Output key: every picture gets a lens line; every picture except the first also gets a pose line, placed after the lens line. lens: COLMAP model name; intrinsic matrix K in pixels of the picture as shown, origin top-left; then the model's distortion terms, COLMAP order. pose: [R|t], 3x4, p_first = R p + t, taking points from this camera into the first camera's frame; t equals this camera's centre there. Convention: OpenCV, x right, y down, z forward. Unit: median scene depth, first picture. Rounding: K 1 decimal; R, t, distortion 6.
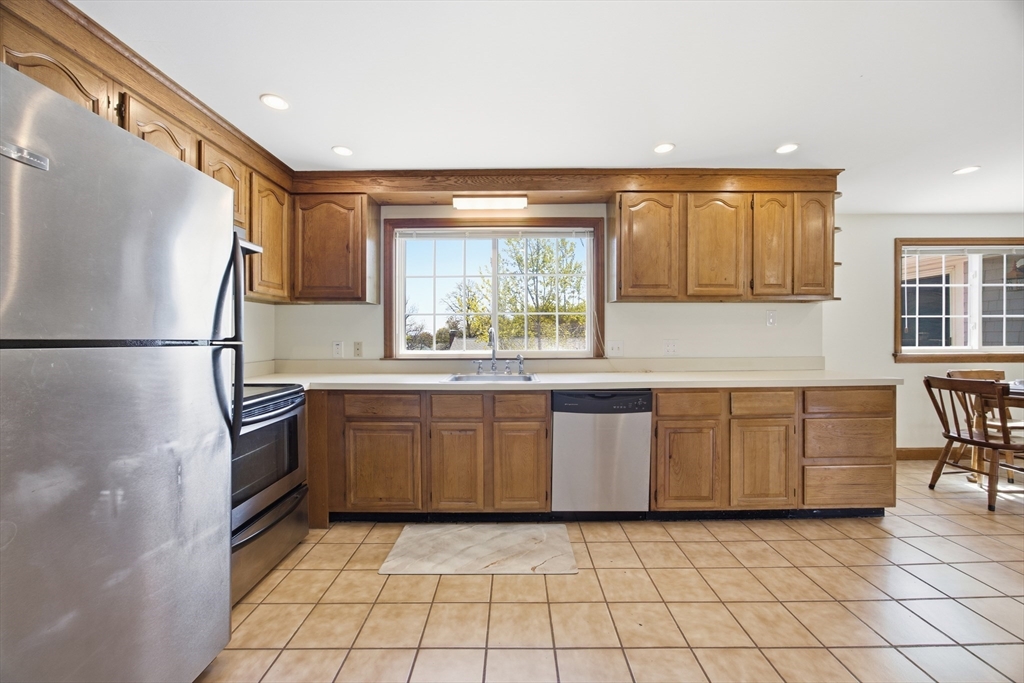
lens RADIAL K [[398.9, 0, 509.9], [0, 398.9, 337.9], [0, 0, 1]] dist [-0.010171, 0.000406]
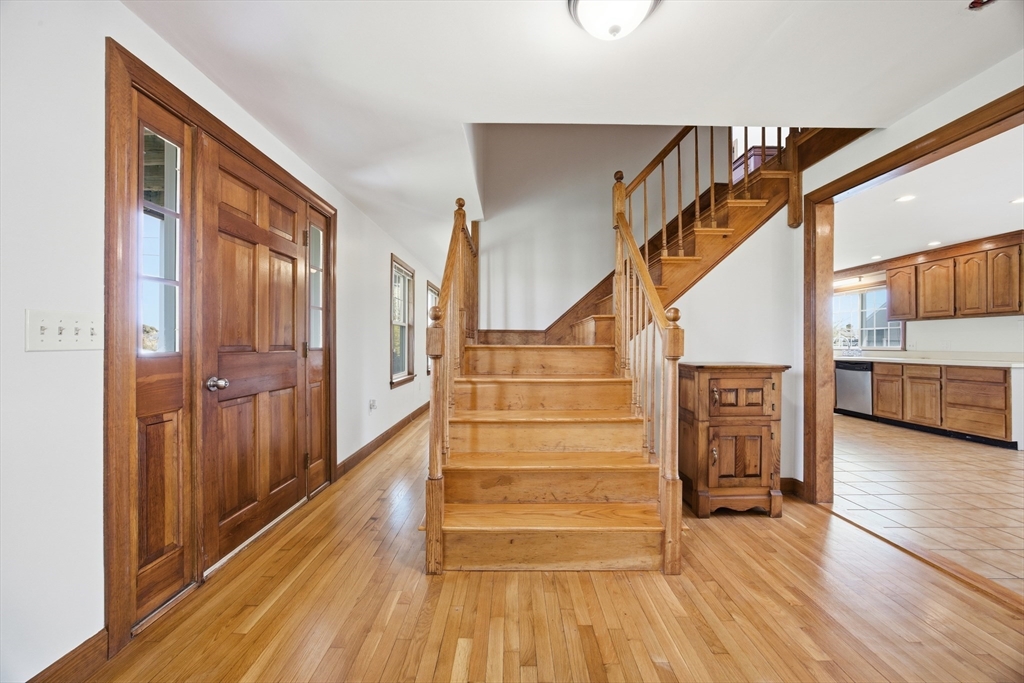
lens RADIAL K [[398.9, 0, 510.4], [0, 398.9, 343.0], [0, 0, 1]] dist [-0.010171, 0.000406]
pose [[-0.002953, 0.003563, -0.999989, 2.647021], [-0.000758, 0.999993, 0.003565, 0.011857], [0.999995, 0.000768, -0.002950, -1.091468]]
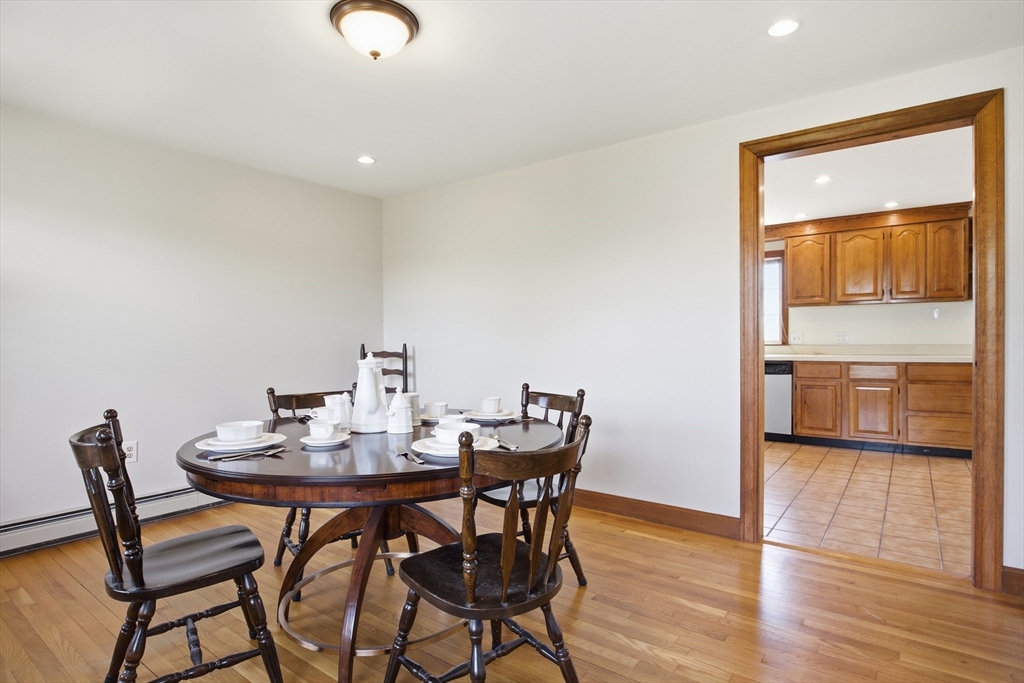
lens RADIAL K [[547.0, 0, 512.7], [0, 547.0, 340.0], [0, 0, 1]] dist [-0.010266, -0.000413]
pose [[0.800797, 0.000176, -0.598936, 0.782403], [0.005489, 0.999956, 0.007633, 0.015313], [0.598910, -0.009400, 0.800761, -1.528614]]
